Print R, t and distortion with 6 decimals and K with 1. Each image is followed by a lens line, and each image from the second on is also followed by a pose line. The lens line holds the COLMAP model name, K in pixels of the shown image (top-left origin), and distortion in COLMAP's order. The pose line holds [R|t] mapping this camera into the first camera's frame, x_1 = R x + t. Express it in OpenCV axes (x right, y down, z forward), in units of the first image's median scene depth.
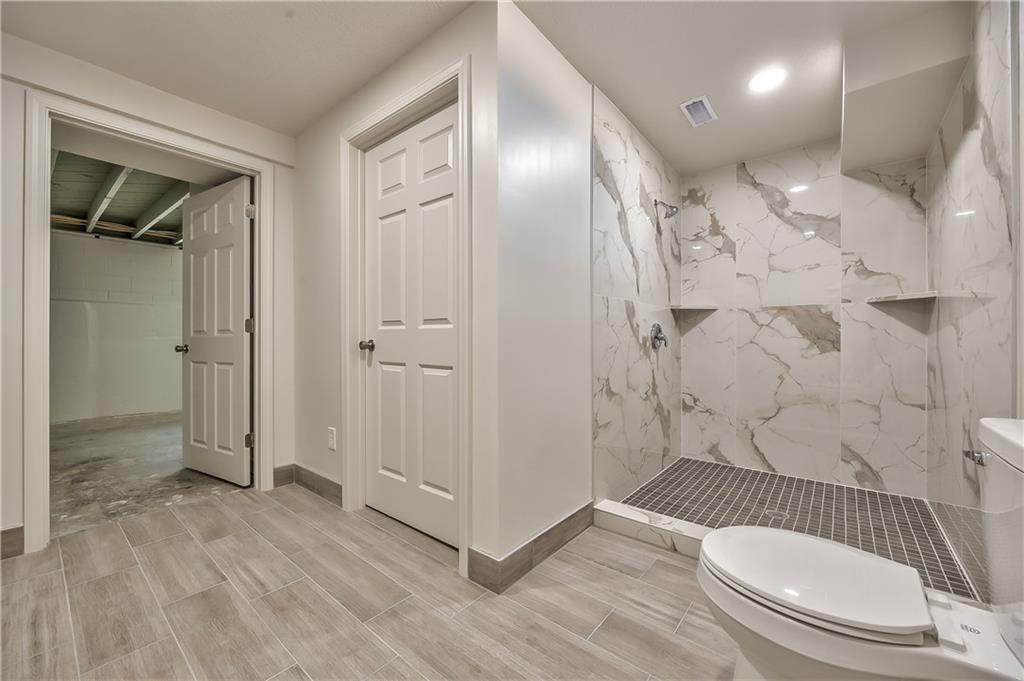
lens RADIAL K [[382.1, 0, 515.4], [0, 382.1, 339.6], [0, 0, 1]] dist [-0.001192, -0.000191]
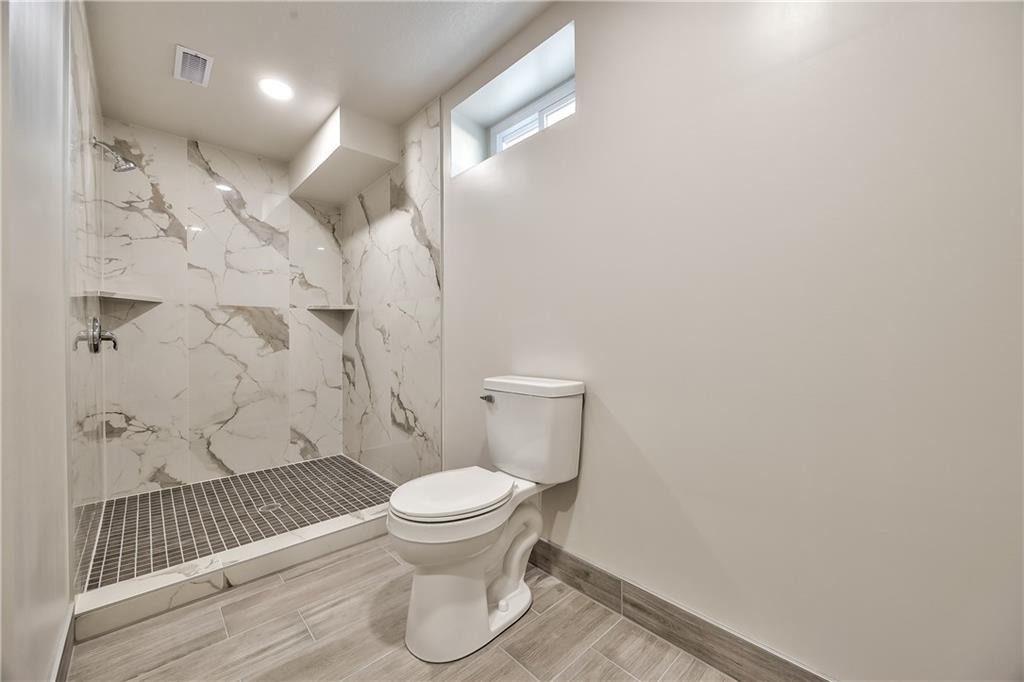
lens RADIAL K [[382.1, 0, 515.4], [0, 382.1, 340.1], [0, 0, 1]] dist [-0.001192, -0.000191]
pose [[0.170610, -0.005151, 0.985325, -0.175174], [0.002309, 0.999986, 0.004828, -0.001269], [-0.985336, 0.001452, 0.170619, 0.126992]]
